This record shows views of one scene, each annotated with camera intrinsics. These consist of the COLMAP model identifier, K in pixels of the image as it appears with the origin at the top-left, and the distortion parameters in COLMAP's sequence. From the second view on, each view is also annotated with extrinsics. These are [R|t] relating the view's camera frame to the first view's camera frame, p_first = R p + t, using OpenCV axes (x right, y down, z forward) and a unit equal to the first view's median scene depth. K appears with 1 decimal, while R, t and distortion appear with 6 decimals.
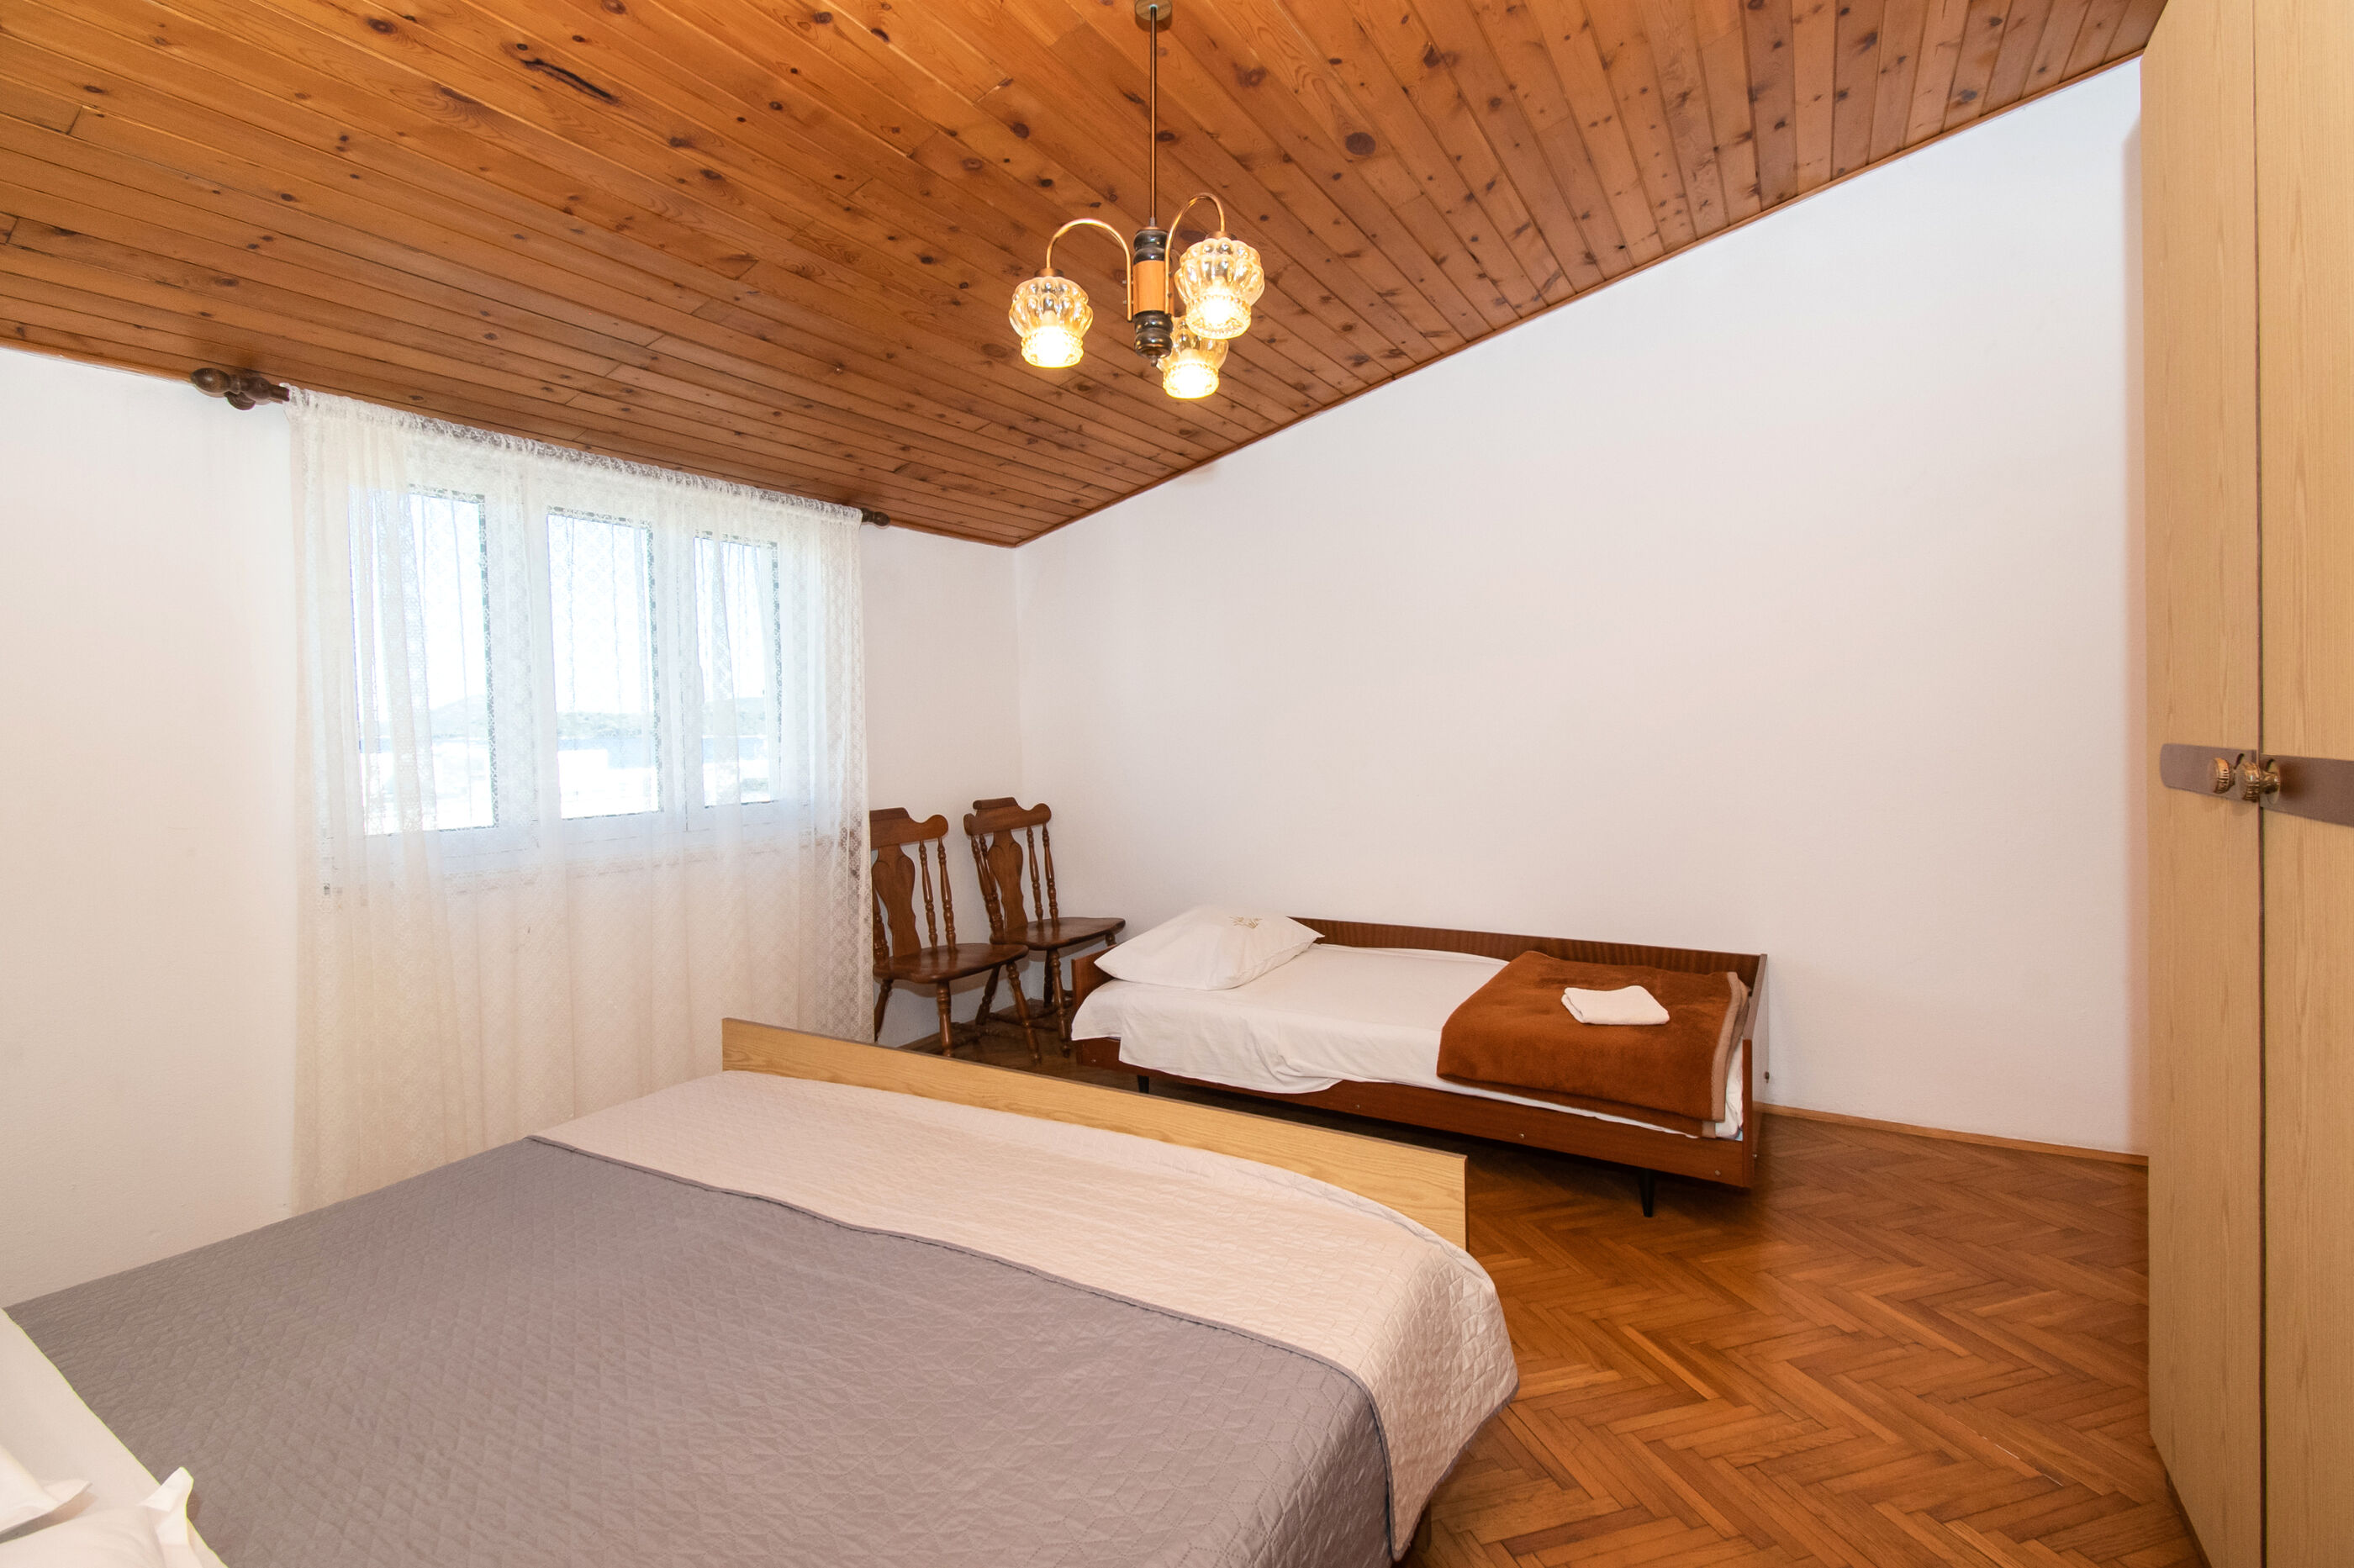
lens RADIAL K [[1035.0, 0, 1181.5], [0, 1035.0, 770.0], [0, 0, 1]] dist [0.010097, -0.019131]
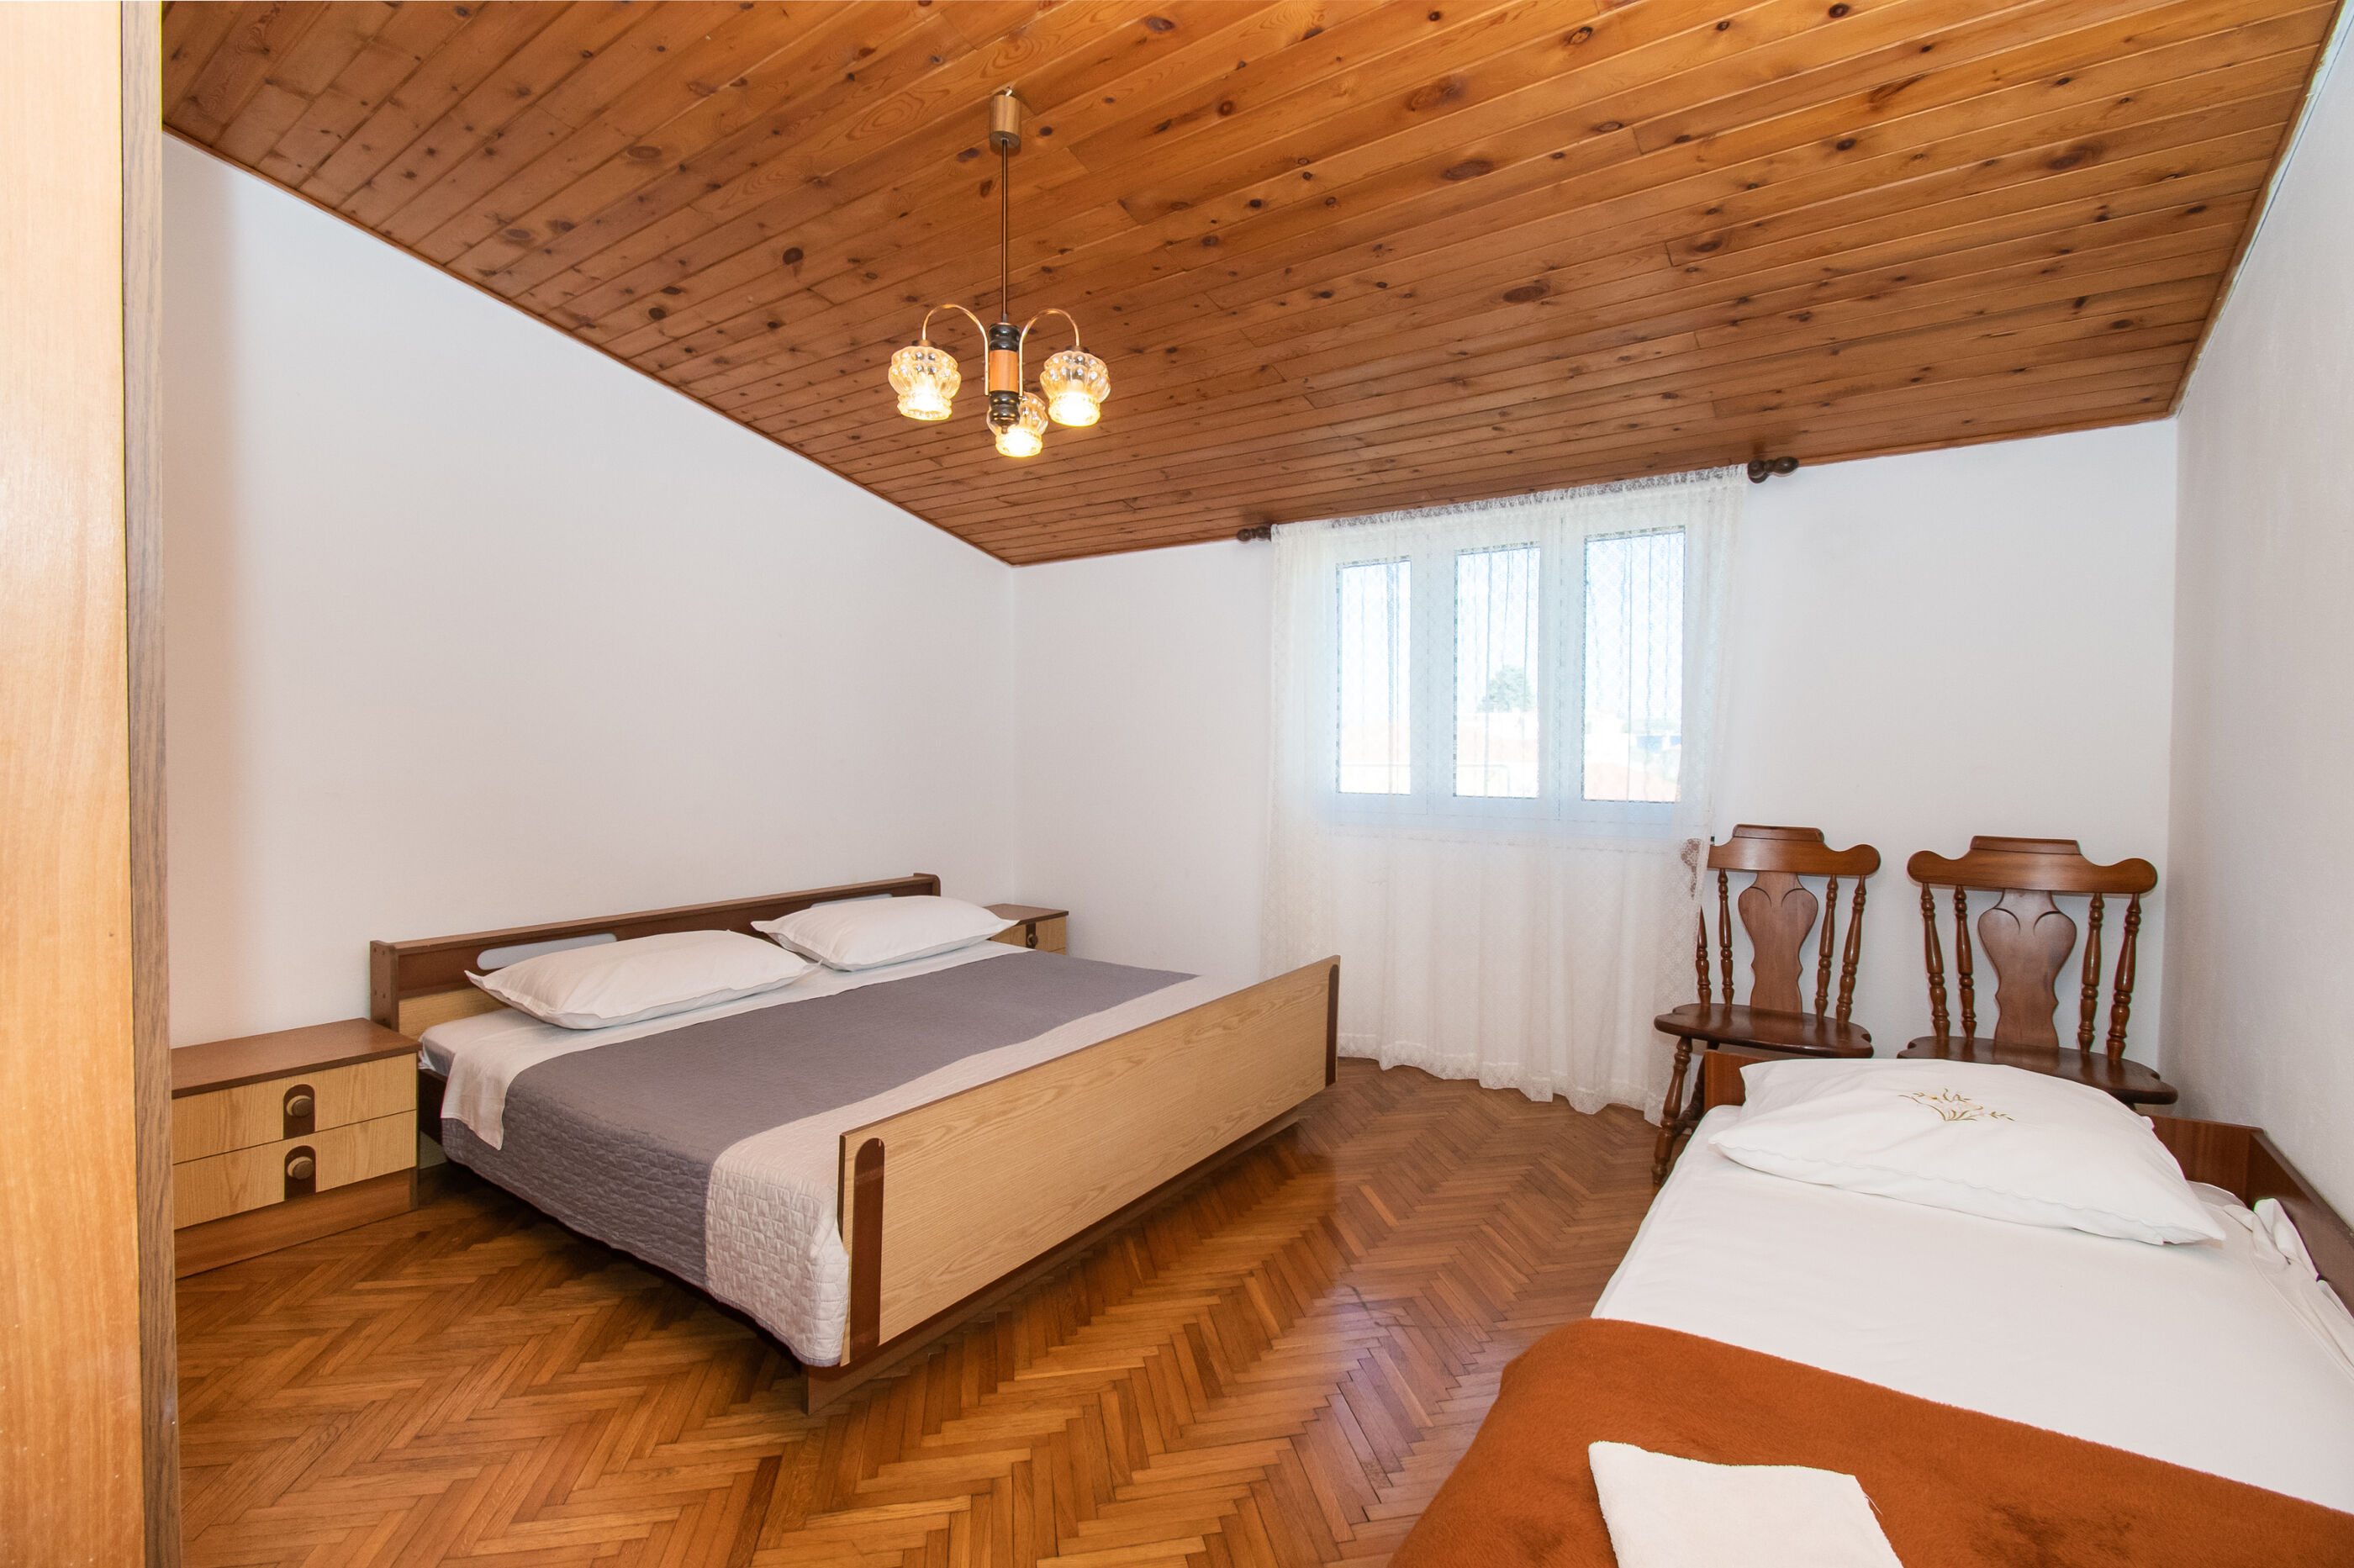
lens RADIAL K [[1035.5, 0, 1174.6], [0, 1035.5, 769.0], [0, 0, 1]] dist [0.002172, -0.022228]
pose [[-0.078268, 0.048616, -0.995746, 0.857148], [-0.043905, 0.997673, 0.052161, -0.043587], [0.995965, 0.047801, -0.075951, 0.927537]]
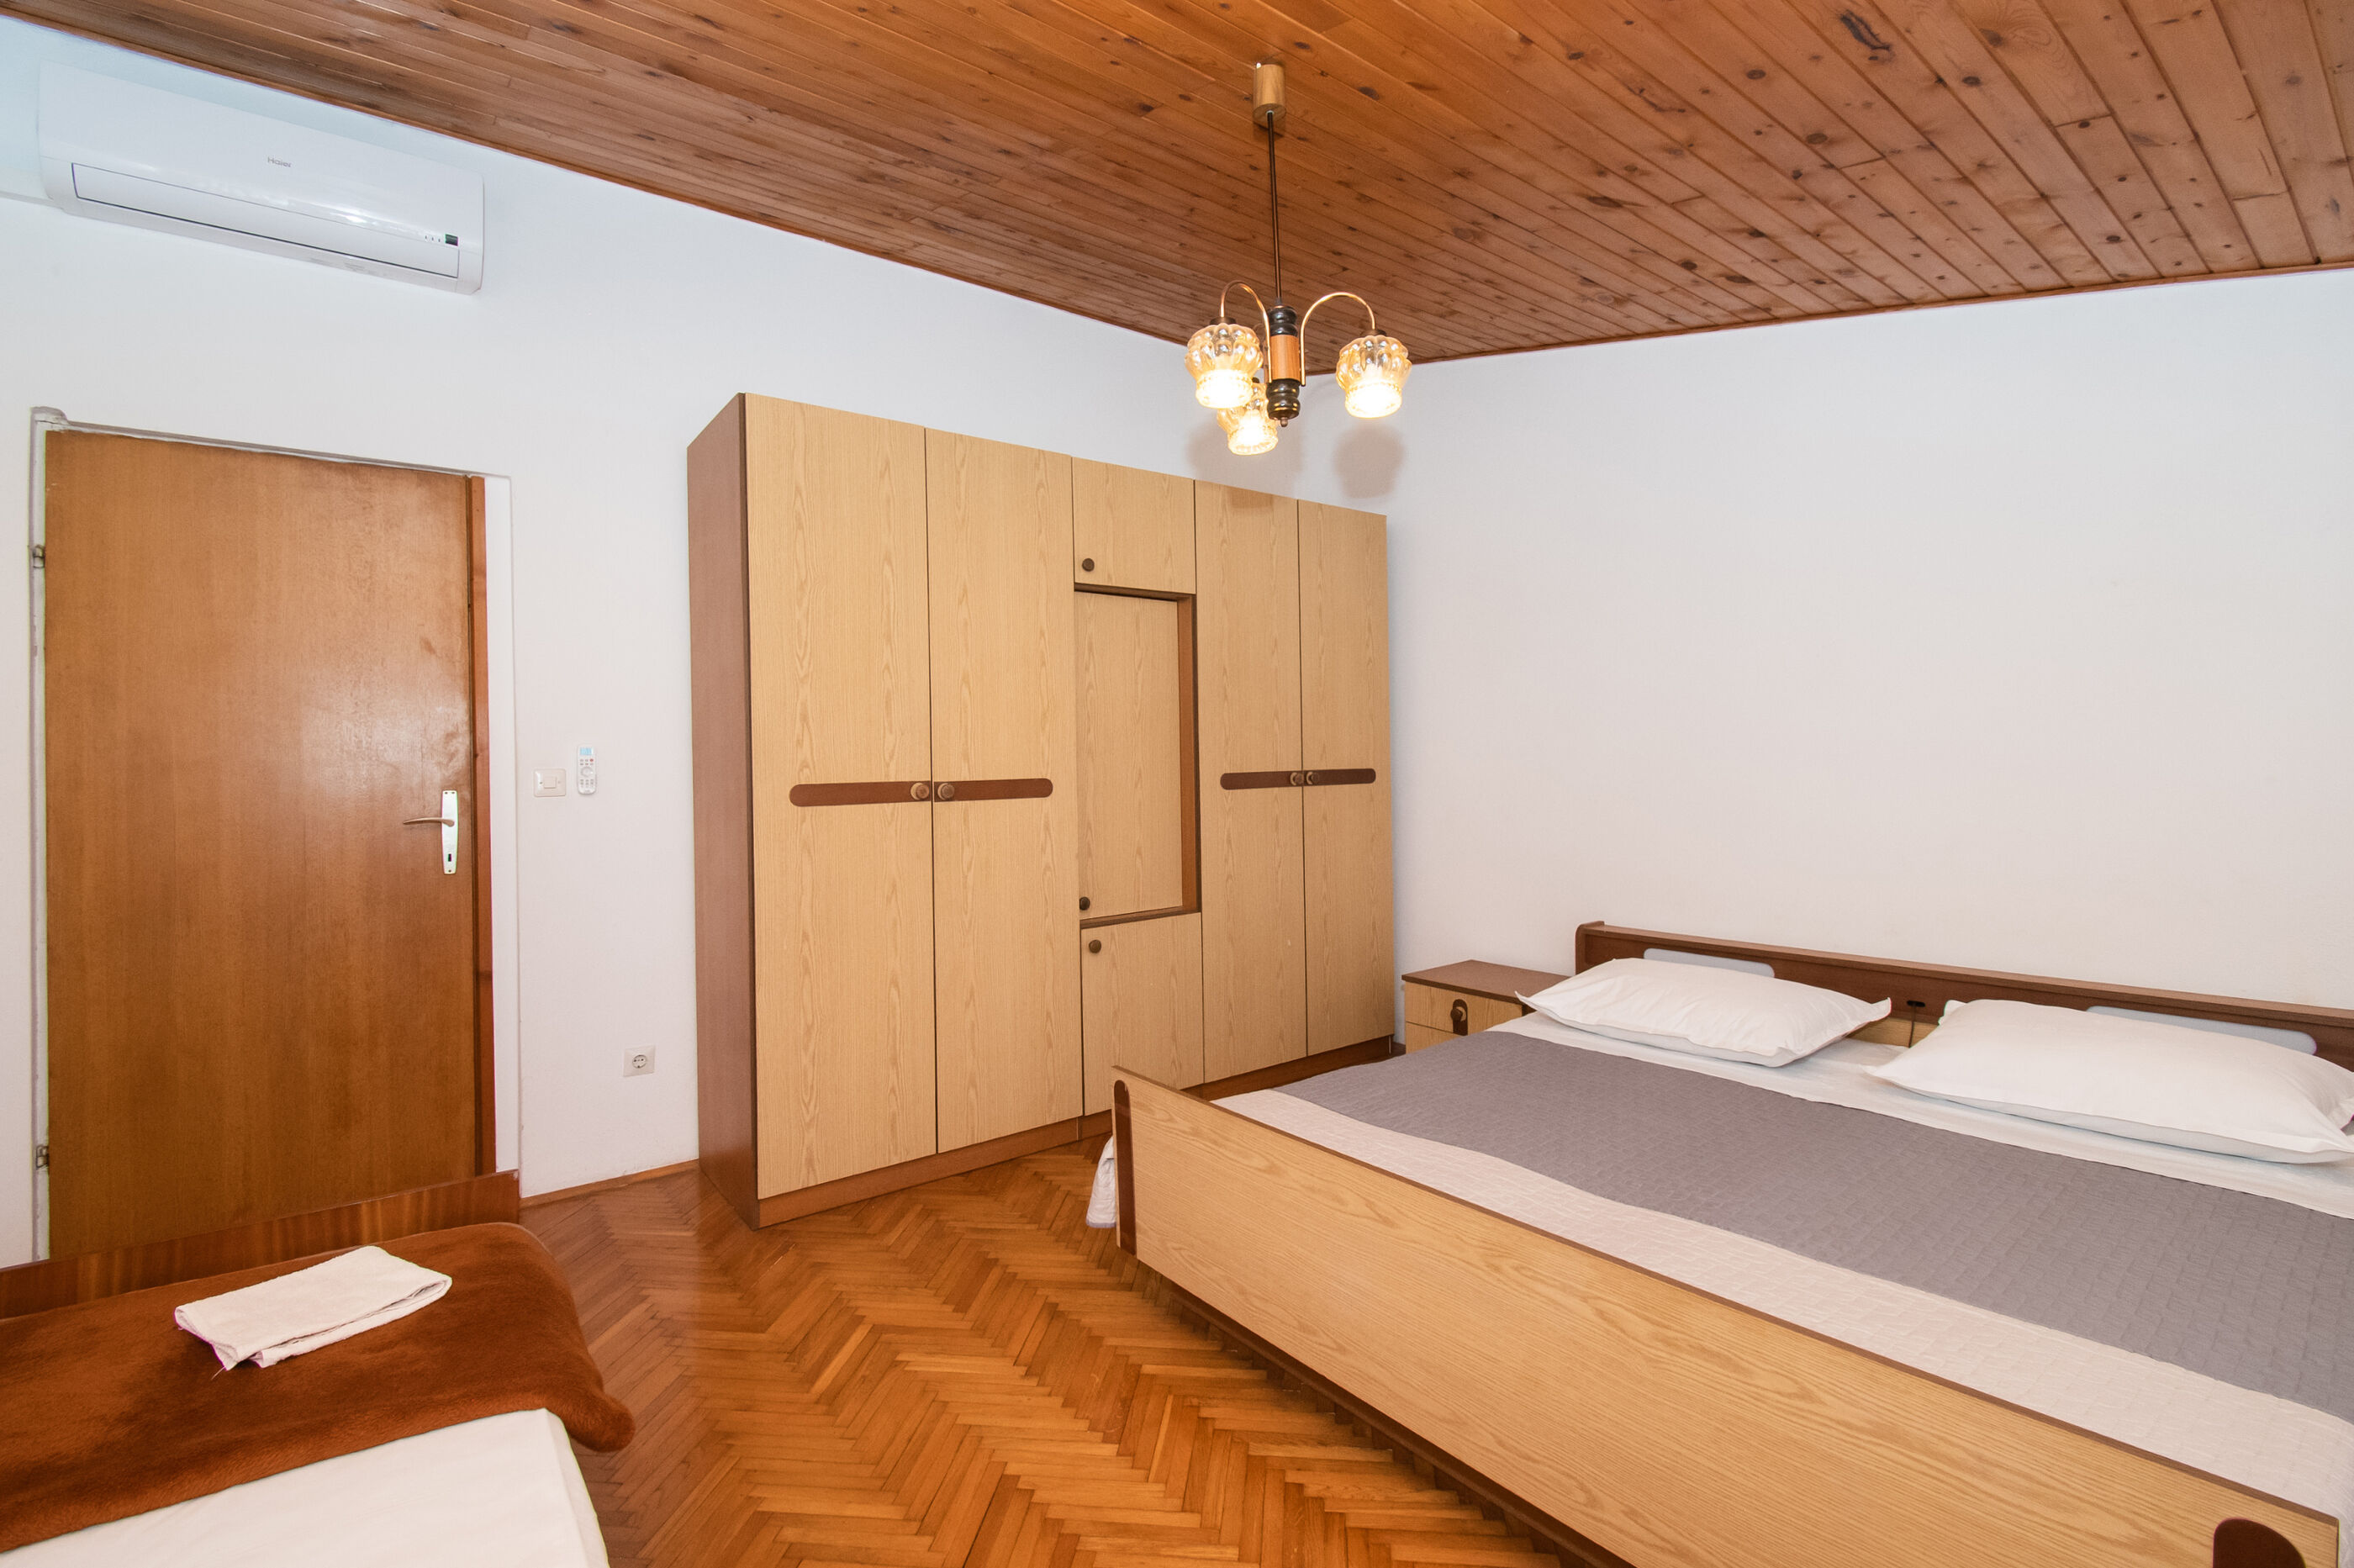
lens RADIAL K [[1035.0, 0, 1181.5], [0, 1035.0, 770.0], [0, 0, 1]] dist [0.010097, -0.019131]
pose [[-0.927936, 0.046556, 0.369821, -0.223223], [0.060507, 0.997824, 0.026207, -0.034904], [-0.367796, 0.046695, -0.928733, 1.487833]]
